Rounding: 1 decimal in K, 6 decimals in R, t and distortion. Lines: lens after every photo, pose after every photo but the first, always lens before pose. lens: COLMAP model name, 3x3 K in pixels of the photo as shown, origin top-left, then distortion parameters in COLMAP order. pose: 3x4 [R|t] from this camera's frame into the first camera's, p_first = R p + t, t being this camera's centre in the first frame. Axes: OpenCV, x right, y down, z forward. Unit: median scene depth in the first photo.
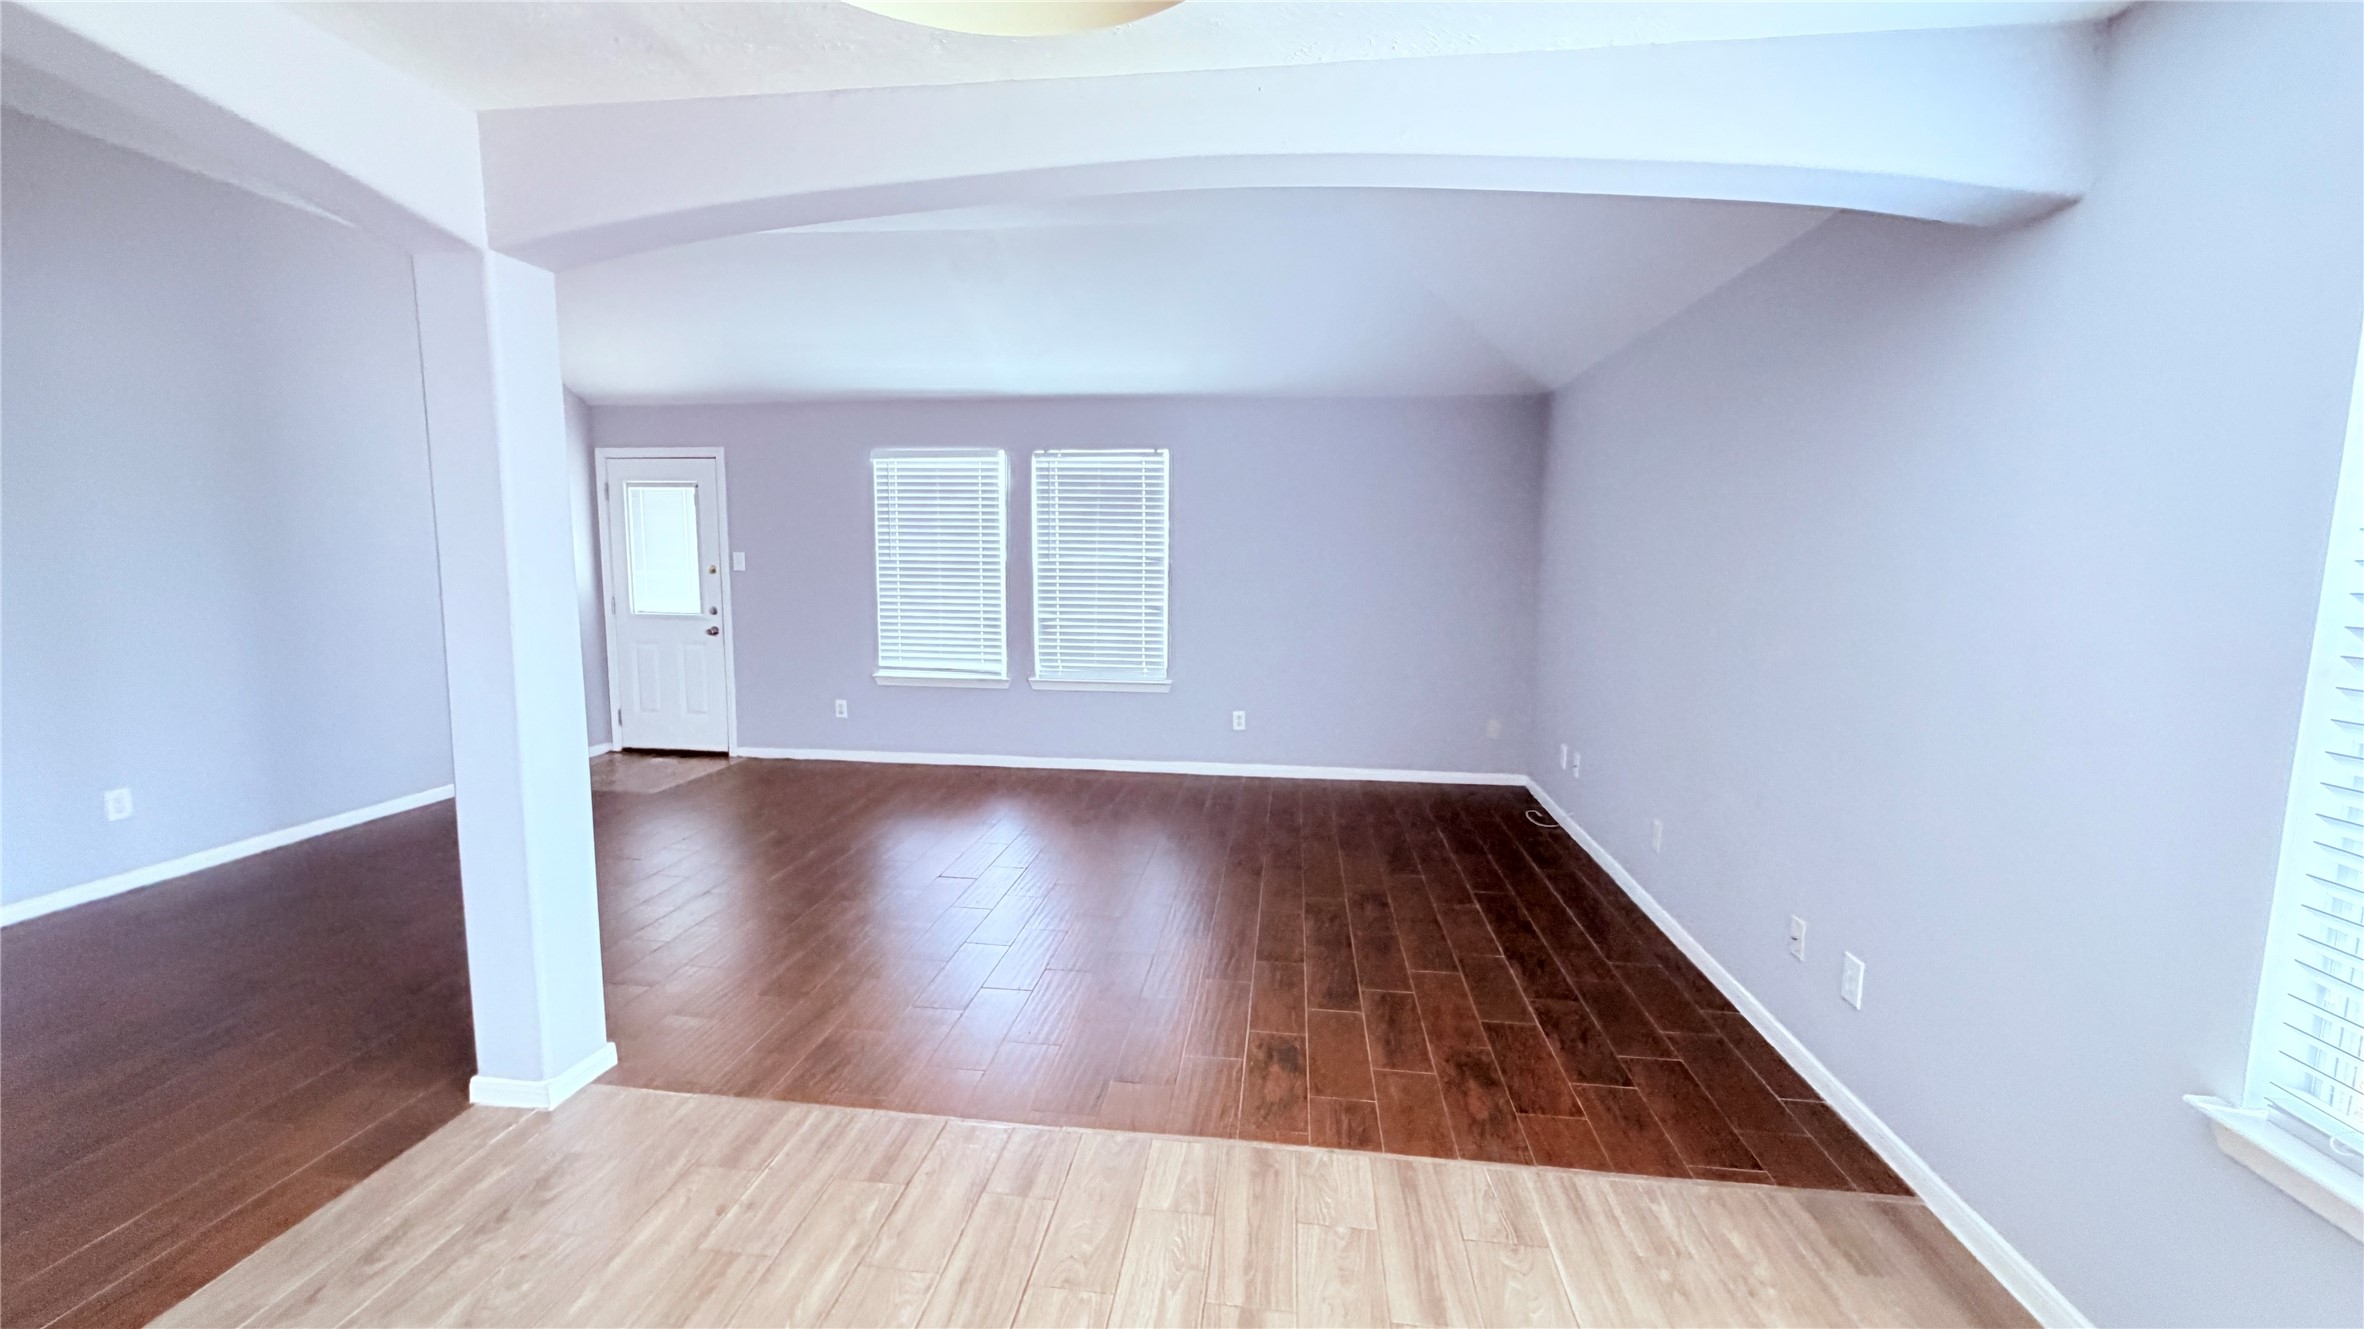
lens RADIAL K [[932.6, 0, 1182.0], [0, 932.6, 664.5], [0, 0, 1]] dist [-0.006925, 0.000436]
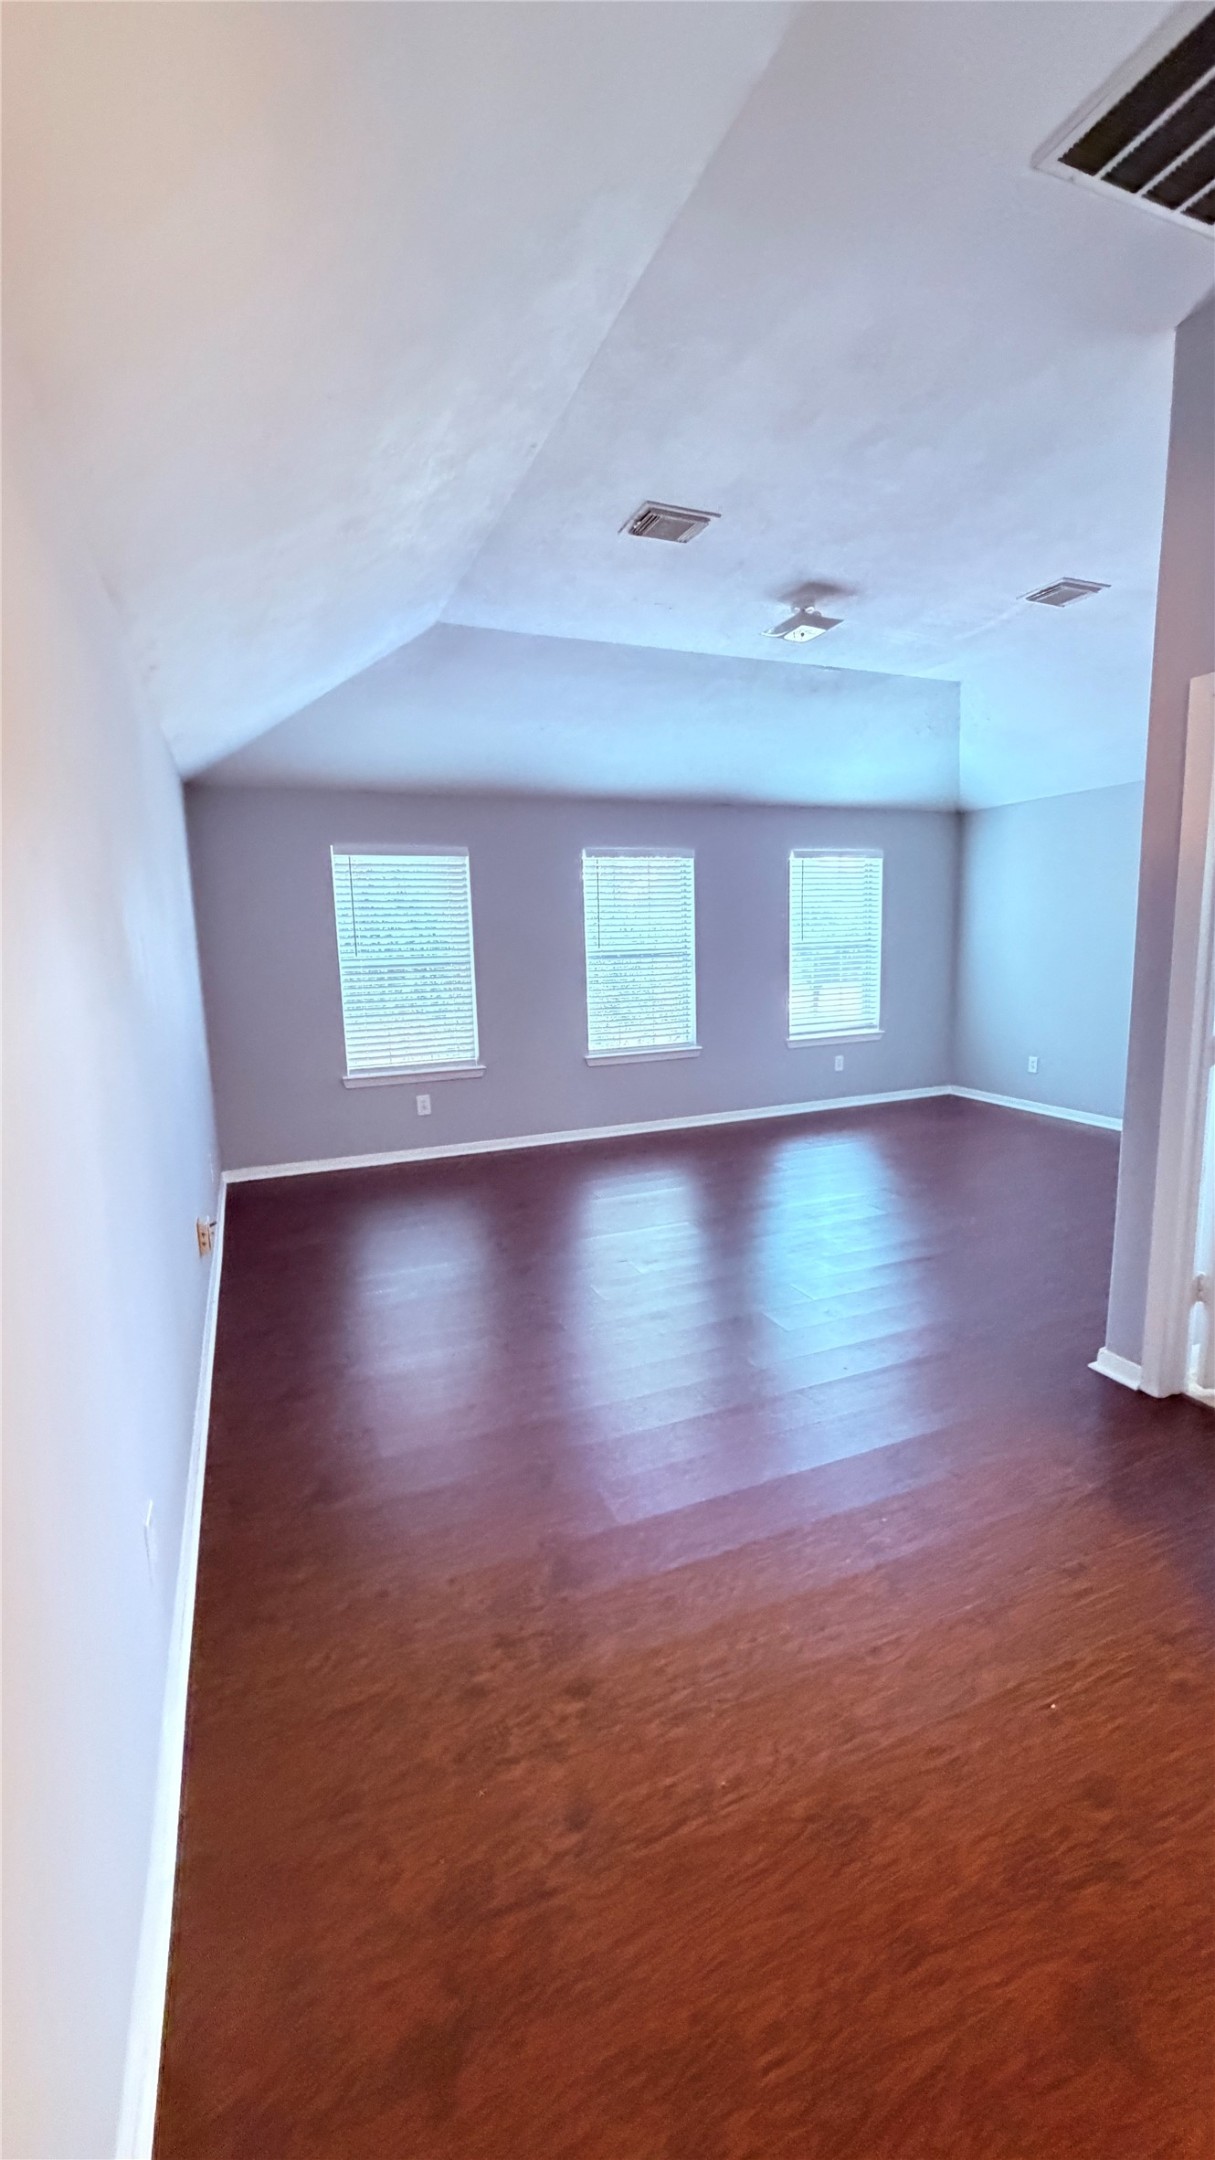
lens RADIAL K [[852.1, 0, 607.5], [0, 852.1, 1080.0], [0, 0, 1]] dist [-0.006925, 0.000436]
pose [[0.852968, -0.114798, 0.509183, -0.815778], [0.098655, 0.993389, 0.058702, -0.018866], [-0.512555, 0.000163, 0.858654, 0.139599]]
